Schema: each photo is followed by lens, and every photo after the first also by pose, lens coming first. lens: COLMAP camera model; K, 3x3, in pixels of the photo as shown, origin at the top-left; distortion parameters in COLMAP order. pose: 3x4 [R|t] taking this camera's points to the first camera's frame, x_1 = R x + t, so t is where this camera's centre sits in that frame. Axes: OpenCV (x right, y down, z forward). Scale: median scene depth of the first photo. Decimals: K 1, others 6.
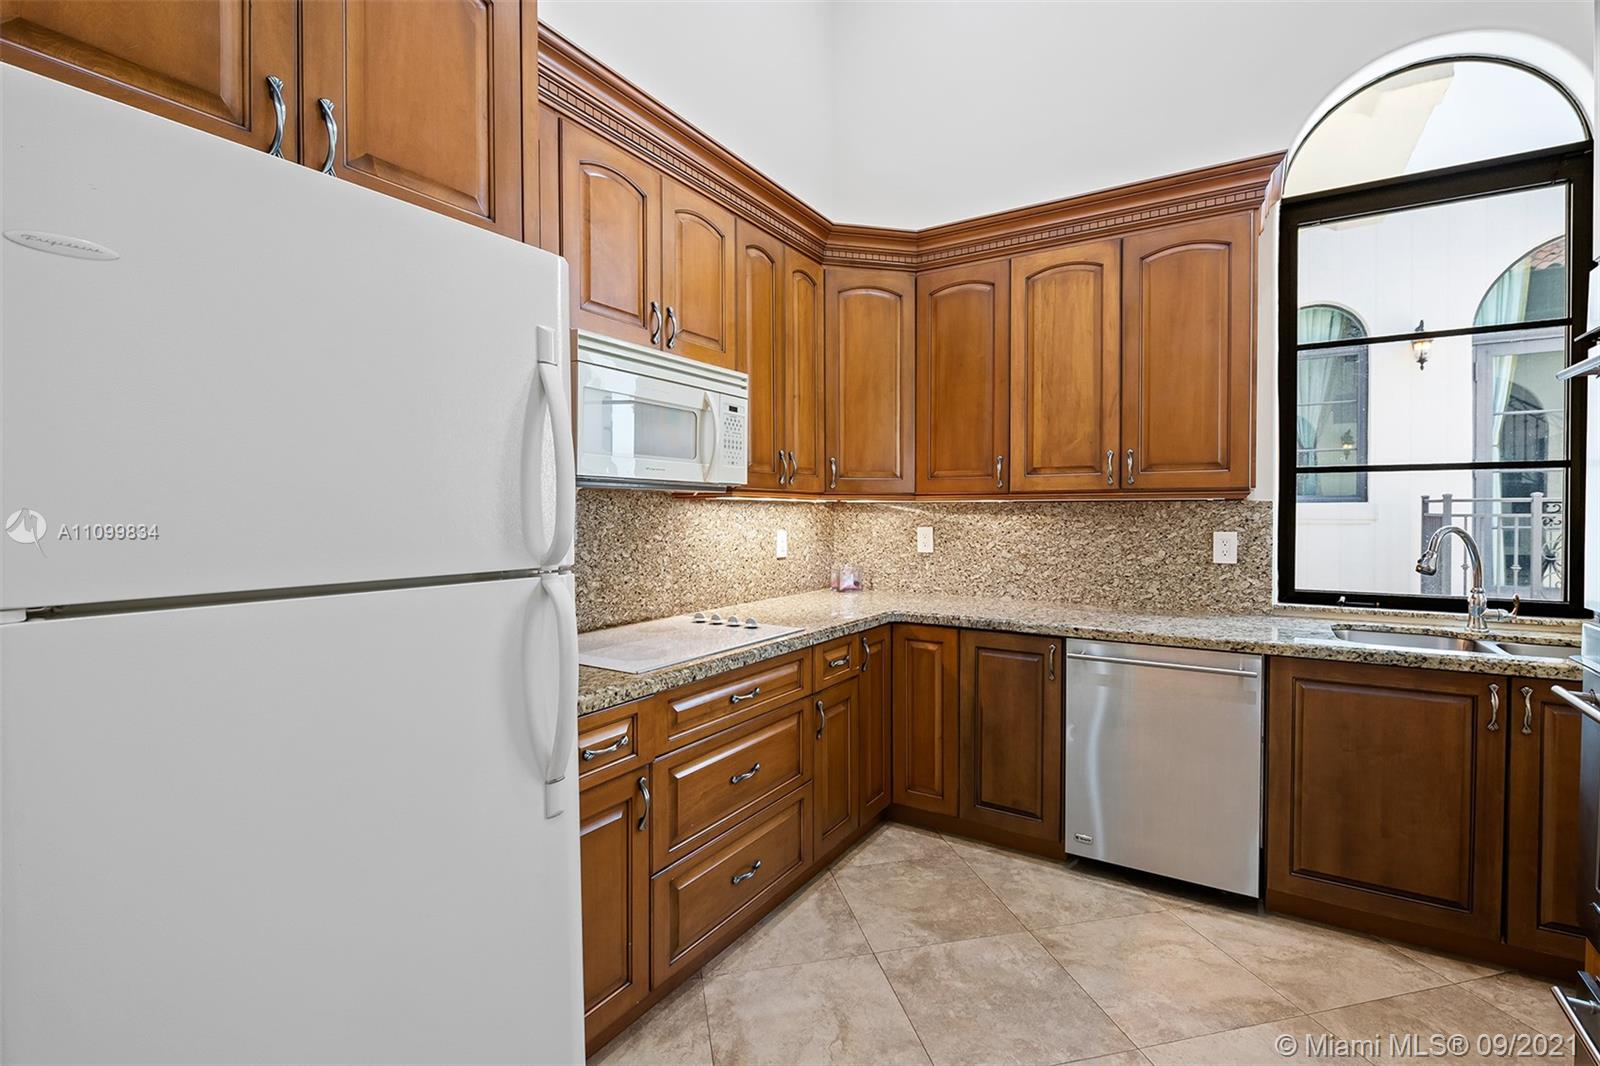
lens RADIAL K [[719.2, 0, 803.4], [0, 719.2, 522.5], [0, 0, 1]] dist [0.002810, -0.007055]
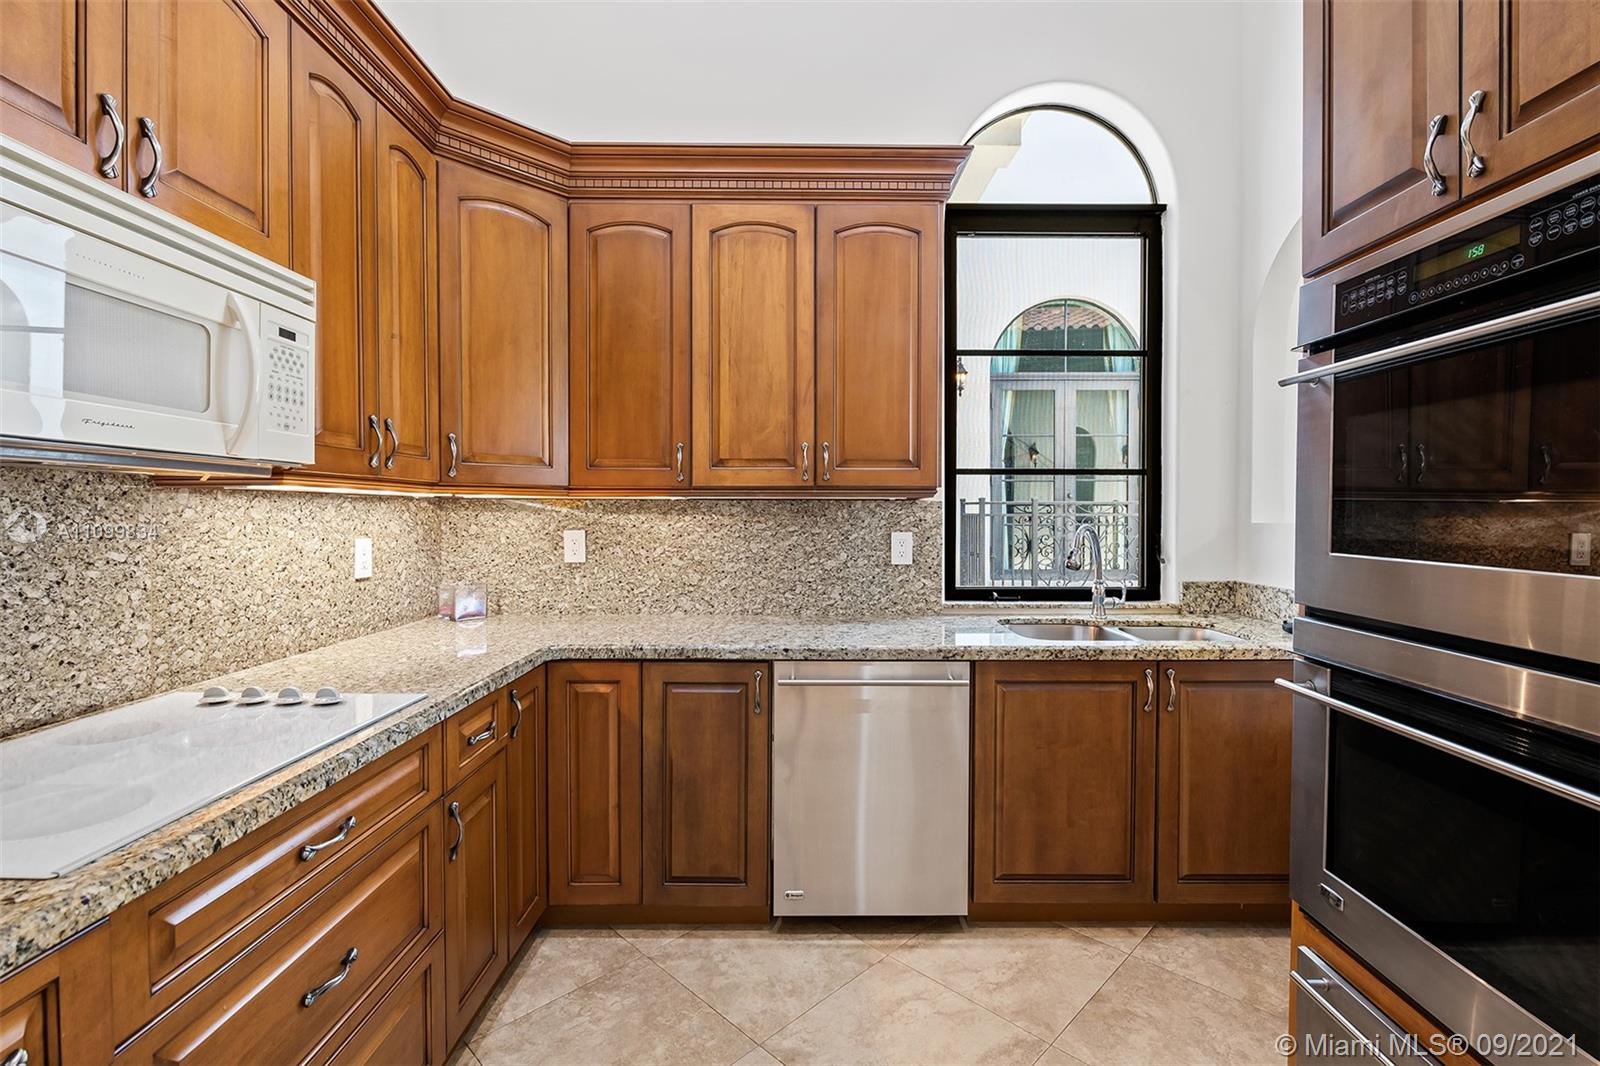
lens RADIAL K [[719.2, 0, 803.4], [0, 719.2, 522.5], [0, 0, 1]] dist [0.002810, -0.007055]
pose [[0.845288, -0.005863, 0.534279, -0.051281], [0.005580, 0.999982, 0.002146, -0.003170], [-0.534283, 0.001167, 0.845305, 0.258443]]
